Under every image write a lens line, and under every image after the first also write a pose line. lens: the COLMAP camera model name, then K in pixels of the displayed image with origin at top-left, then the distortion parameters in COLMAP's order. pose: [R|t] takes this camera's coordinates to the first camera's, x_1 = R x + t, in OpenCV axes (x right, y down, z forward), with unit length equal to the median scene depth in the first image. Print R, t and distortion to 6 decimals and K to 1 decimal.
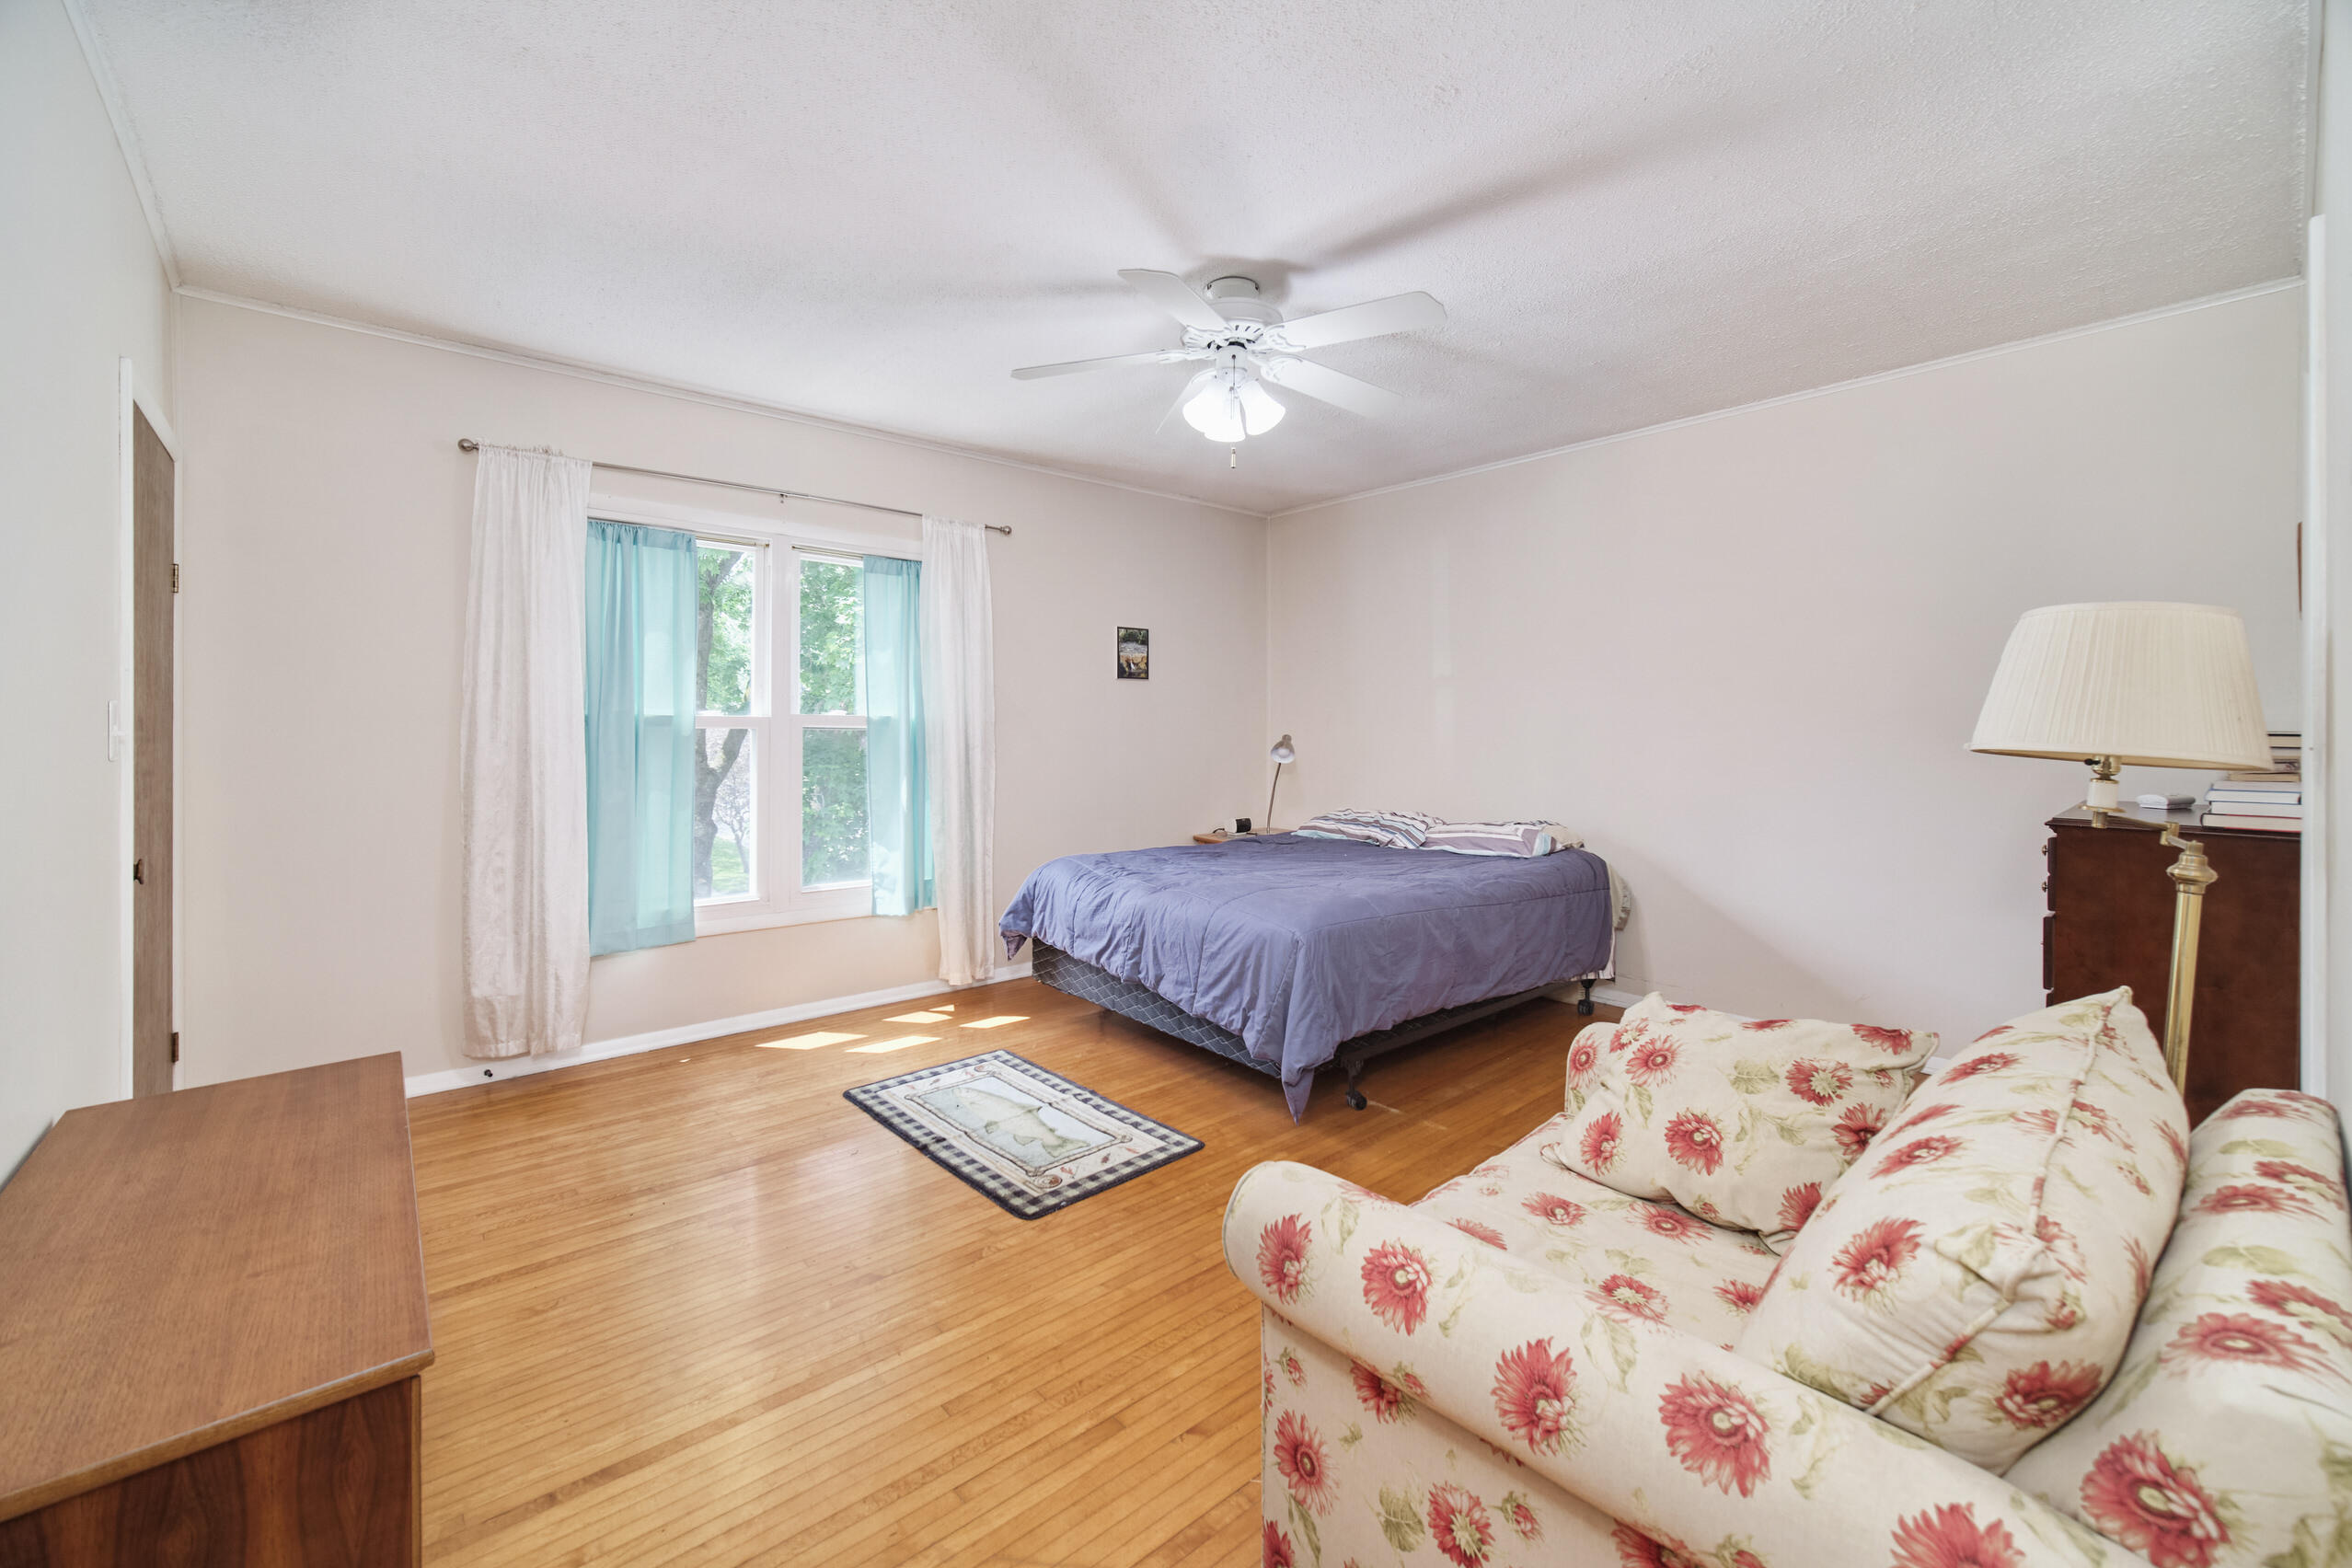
lens RADIAL K [[944.5, 0, 1177.6], [0, 944.5, 789.9], [0, 0, 1]] dist [0.000761, -0.000290]
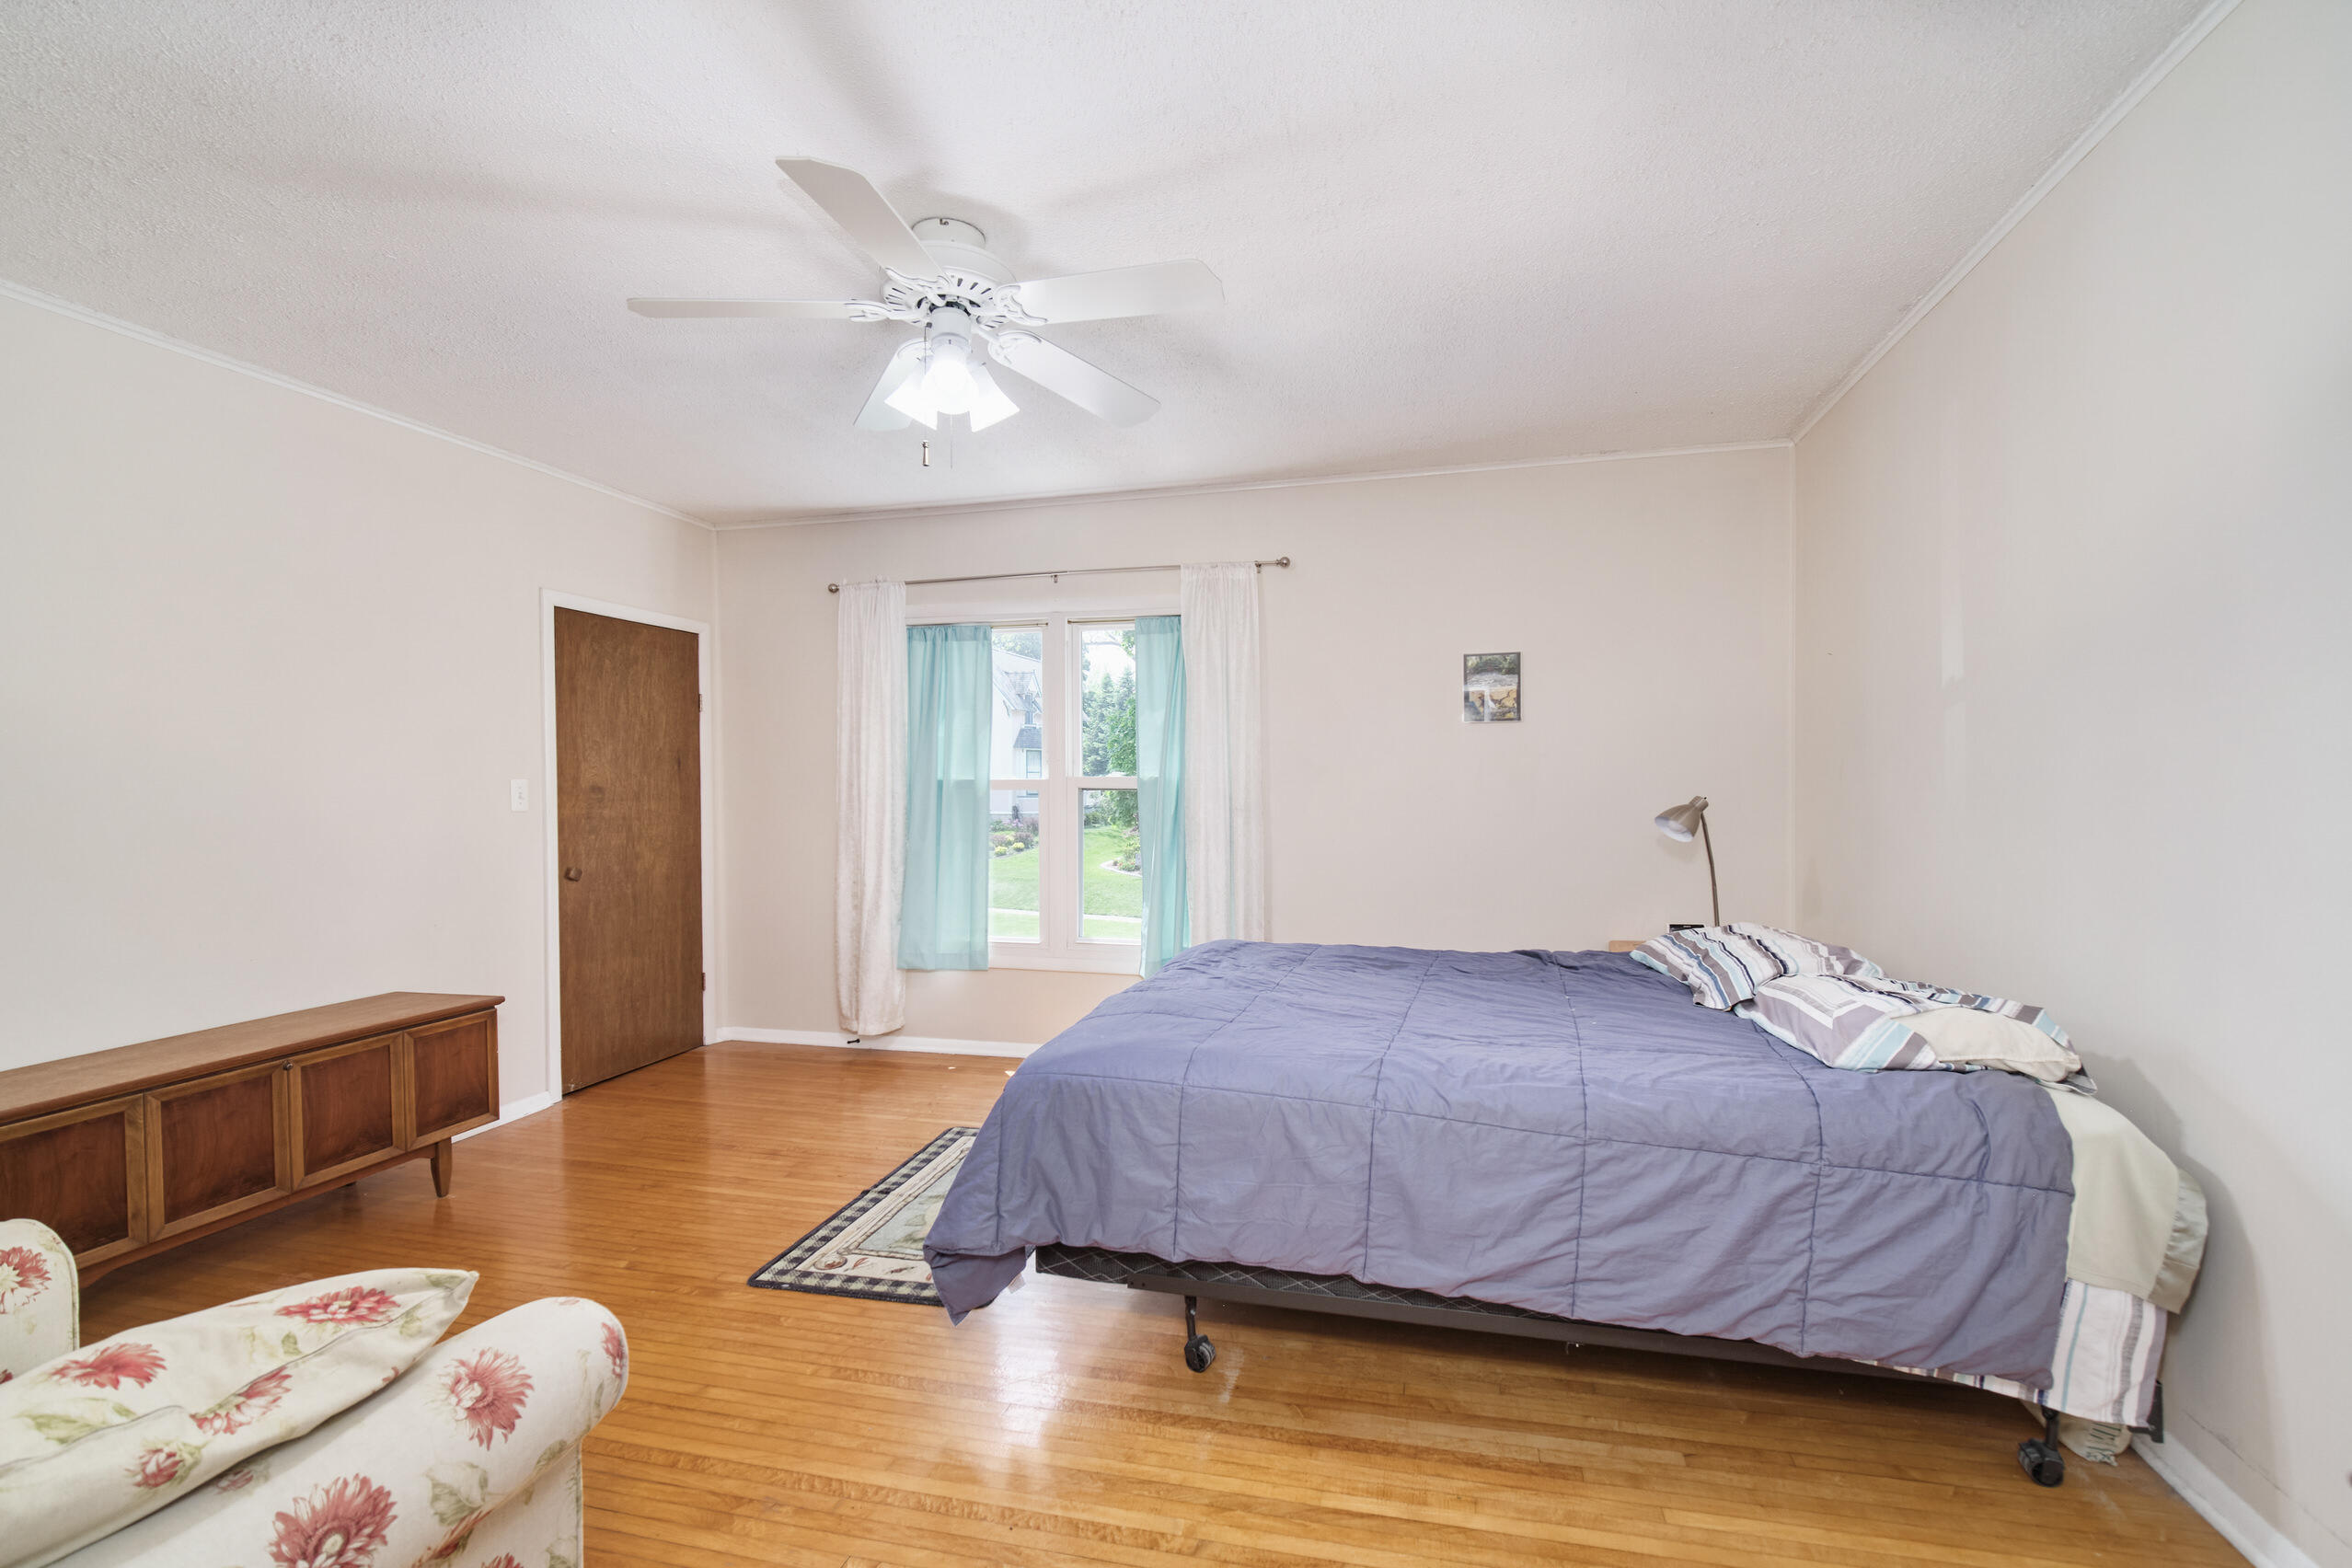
lens RADIAL K [[961.2, 0, 1168.4], [0, 961.2, 827.6], [0, 0, 1]] dist [-0.001772, 0.000289]
pose [[0.591759, 0.031495, -0.805499, 0.608969], [-0.046530, 0.998905, 0.004874, -0.036064], [0.804771, 0.034595, 0.592576, 0.497315]]
